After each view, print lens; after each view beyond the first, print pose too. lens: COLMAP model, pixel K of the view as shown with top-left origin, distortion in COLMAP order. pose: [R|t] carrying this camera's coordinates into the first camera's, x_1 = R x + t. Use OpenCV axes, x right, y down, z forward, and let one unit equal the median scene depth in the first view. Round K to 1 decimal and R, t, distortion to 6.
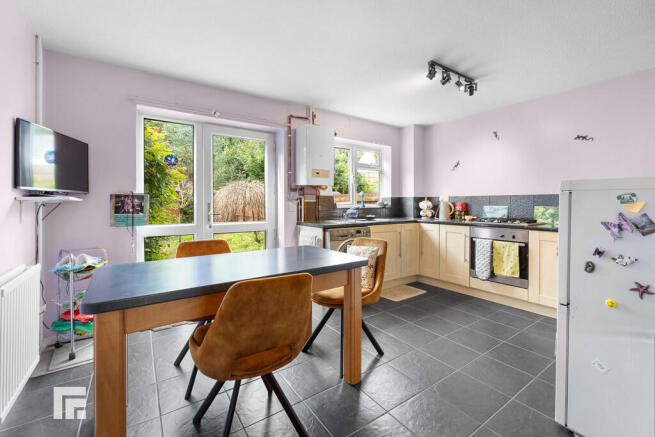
lens RADIAL K [[278.8, 0, 326.8], [0, 278.8, 206.5], [0, 0, 1]] dist [-0.000099, 0.000020]
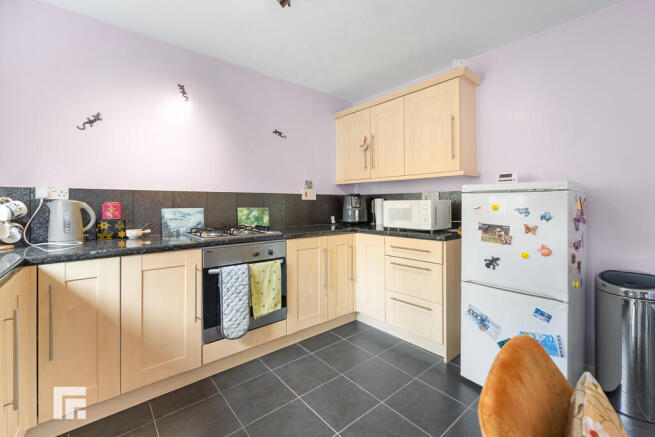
lens RADIAL K [[278.8, 0, 326.8], [0, 278.8, 206.5], [0, 0, 1]] dist [-0.000099, 0.000020]
pose [[-0.088142, -0.012529, 0.996029, -0.025736], [0.013619, 0.999812, 0.013782, -0.011708], [-0.996015, 0.014780, -0.087954, 0.829357]]
